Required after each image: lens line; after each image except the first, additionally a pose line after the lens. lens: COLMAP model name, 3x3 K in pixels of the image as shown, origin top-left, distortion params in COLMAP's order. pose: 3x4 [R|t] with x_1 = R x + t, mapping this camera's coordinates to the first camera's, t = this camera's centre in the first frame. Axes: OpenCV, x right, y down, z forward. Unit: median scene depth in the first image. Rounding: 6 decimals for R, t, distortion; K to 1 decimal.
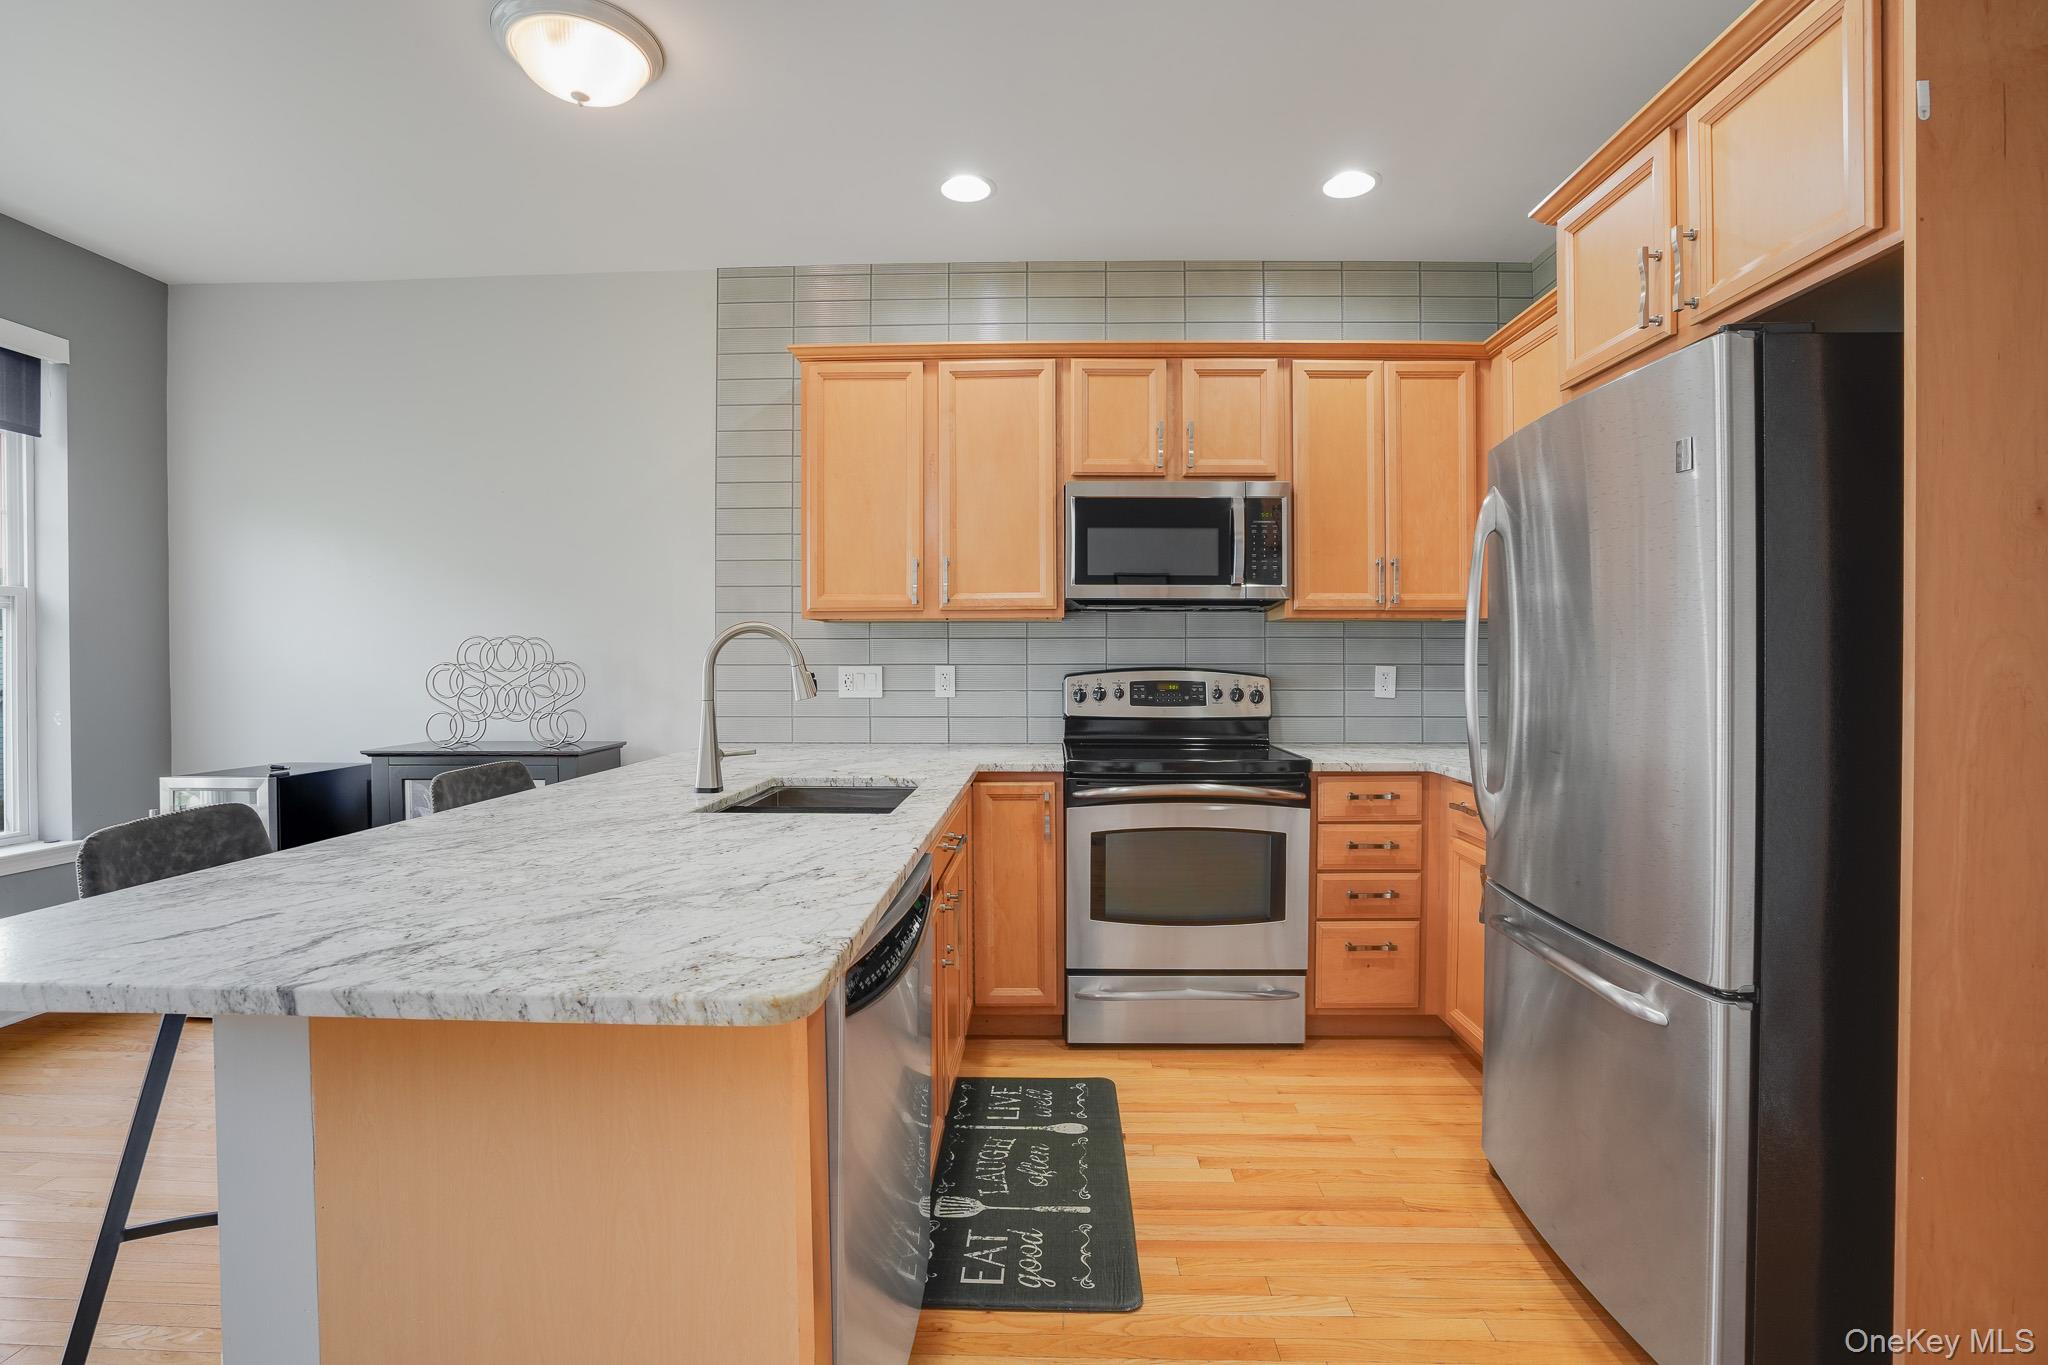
lens RADIAL K [[1011.0, 0, 1021.4], [0, 1011.0, 668.3], [0, 0, 1]] dist [-0.045748, 0.023550]
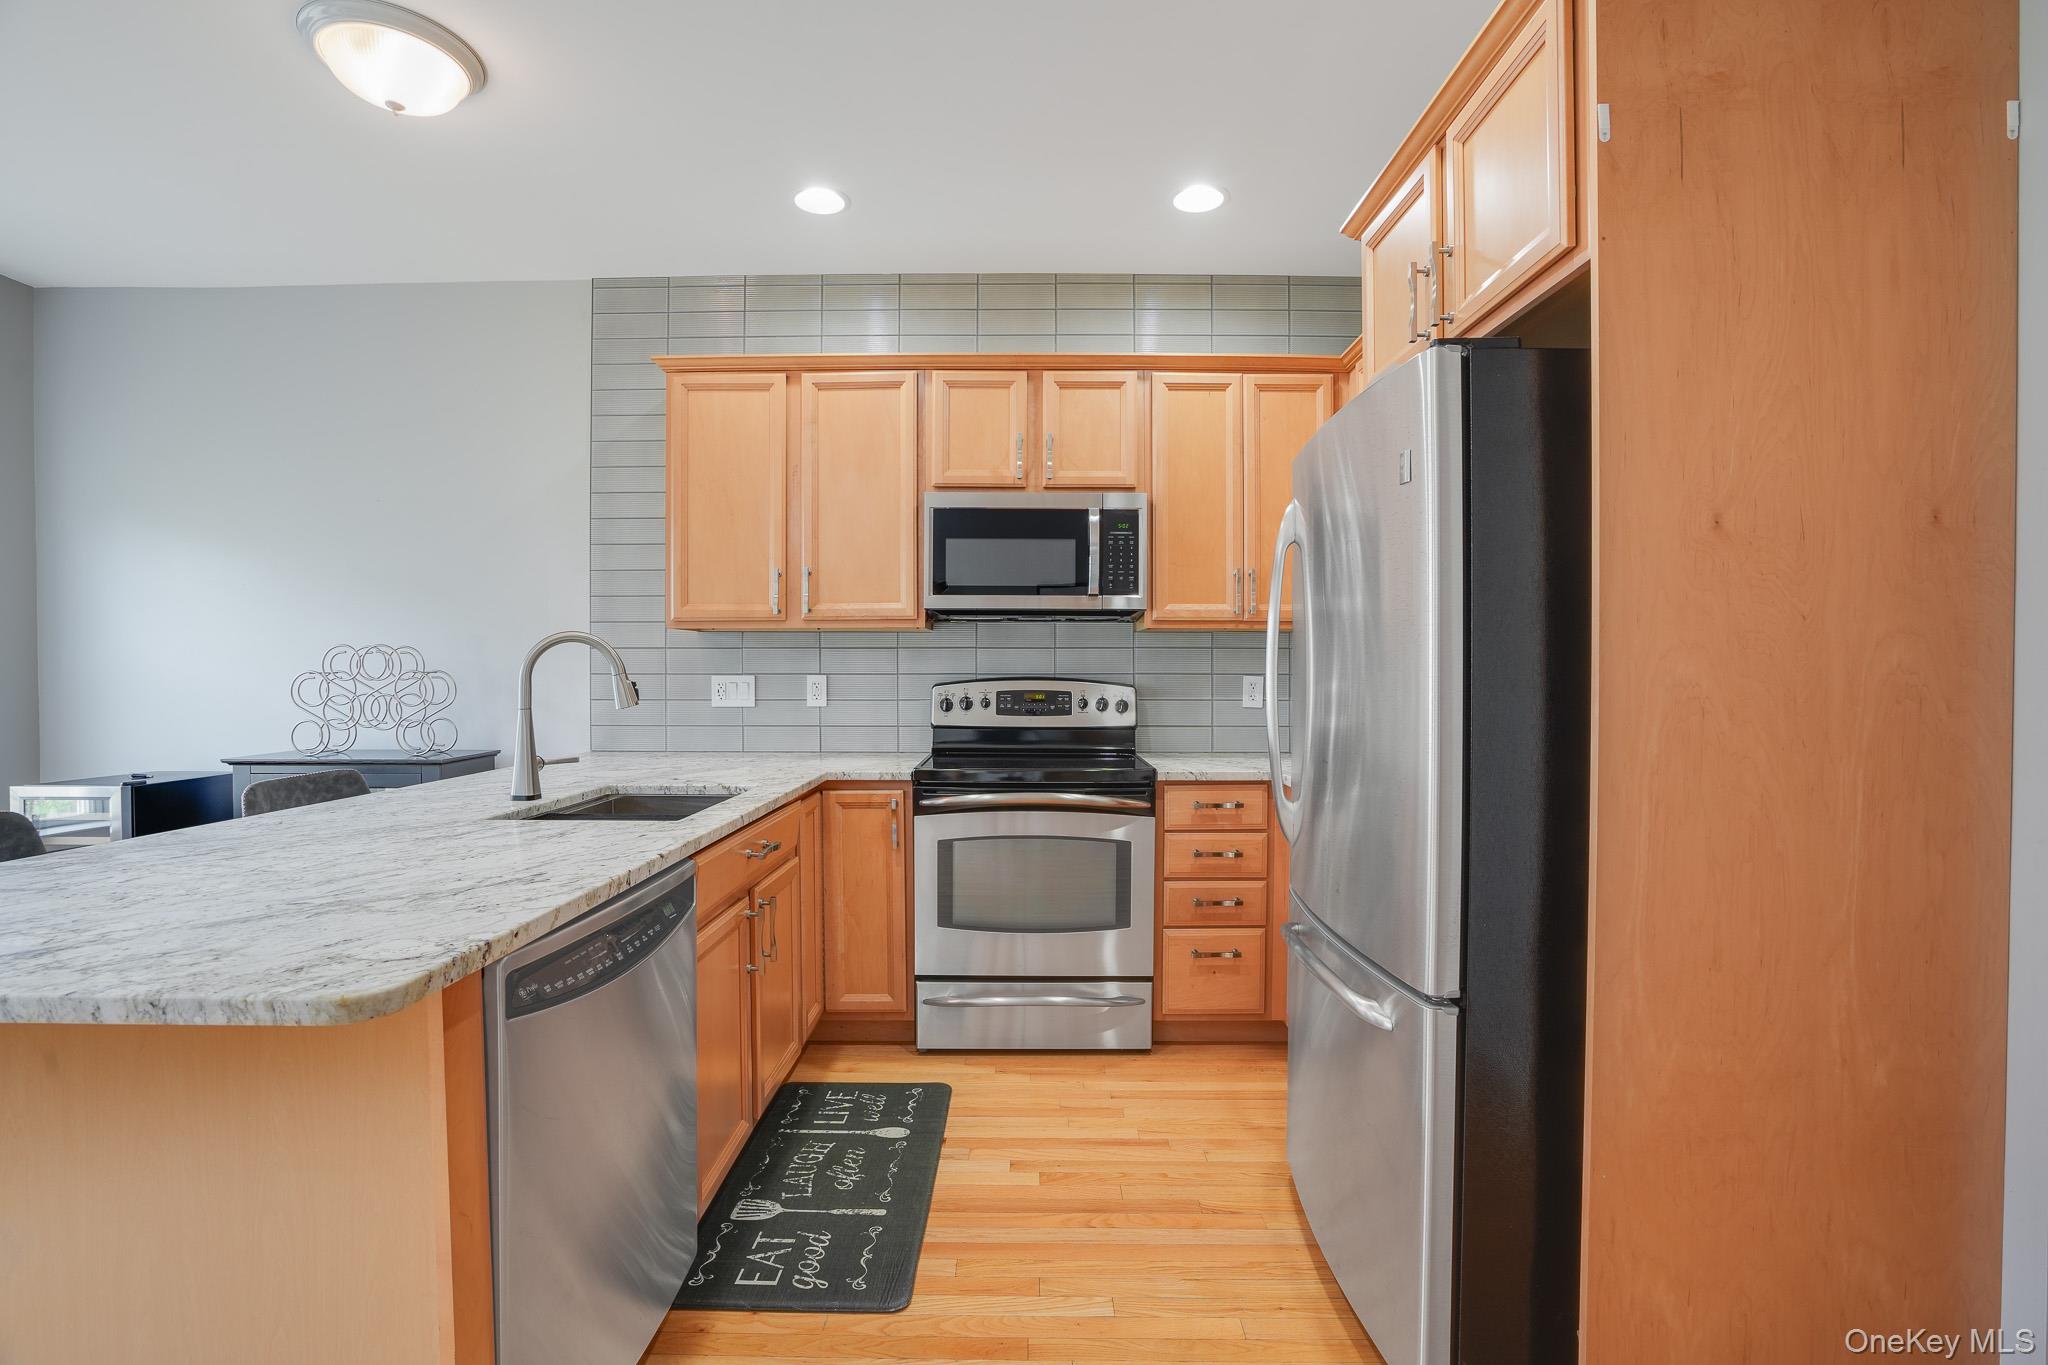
lens RADIAL K [[1005.5, 0, 1024.0], [0, 1005.5, 682.5], [0, 0, 1]] dist [-0.044487, 0.022950]
pose [[0.999854, 0.001708, 0.017024, 0.138313], [-0.001777, 0.999990, 0.004094, 0.000445], [-0.017017, -0.004123, 0.999847, -0.005199]]
